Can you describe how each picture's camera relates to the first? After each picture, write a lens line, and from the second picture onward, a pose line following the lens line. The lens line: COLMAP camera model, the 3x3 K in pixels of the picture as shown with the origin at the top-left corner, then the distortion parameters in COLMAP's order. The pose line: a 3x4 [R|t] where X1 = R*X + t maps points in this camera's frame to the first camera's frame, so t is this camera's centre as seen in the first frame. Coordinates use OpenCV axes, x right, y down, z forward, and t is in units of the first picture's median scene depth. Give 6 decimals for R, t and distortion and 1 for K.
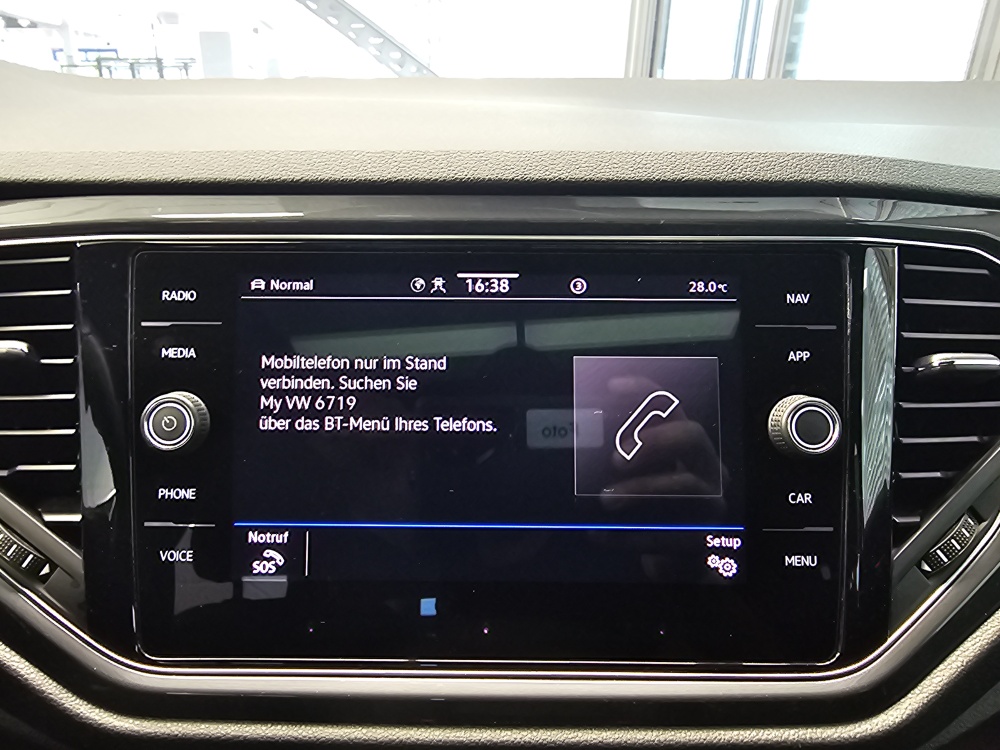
lens RADIAL K [[684.2, 0, 440.3], [0, 684.2, 367.4], [0, 0, 1]] dist [0.003509, -0.001928]
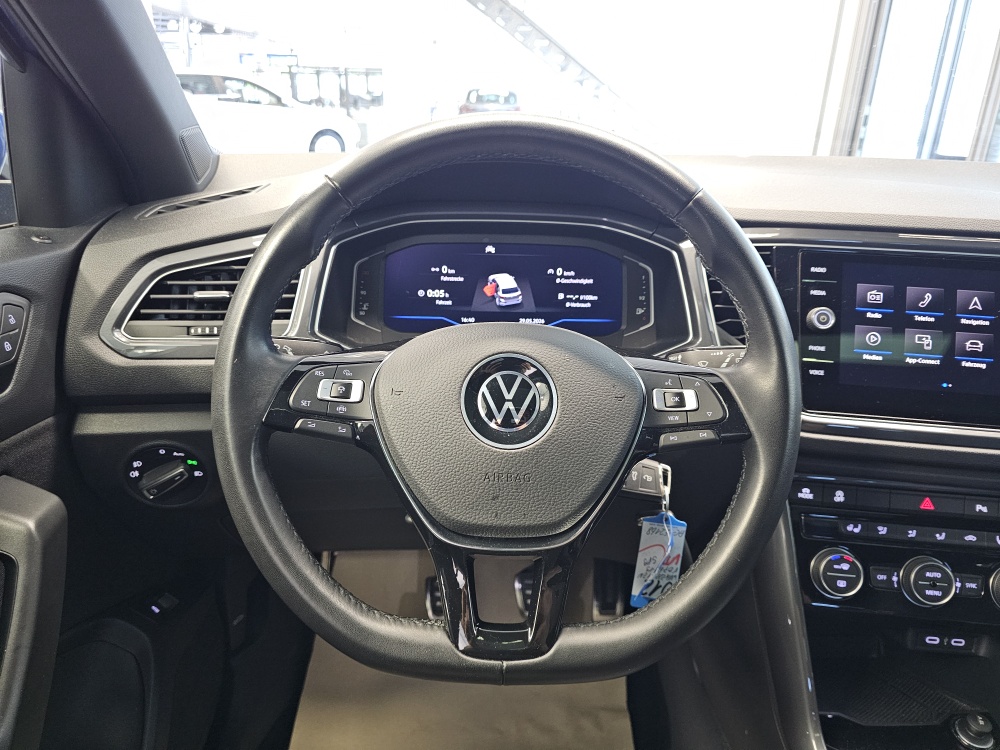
lens RADIAL K [[681.5, 0, 496.7], [0, 681.5, 375.3], [0, 0, 1]] dist [0.053866, -0.064320]
pose [[0.991921, 0.073266, -0.103560, -1.282979], [-0.073497, 0.997294, 0.001588, 0.365835], [0.103396, 0.006036, 0.994622, -1.640036]]
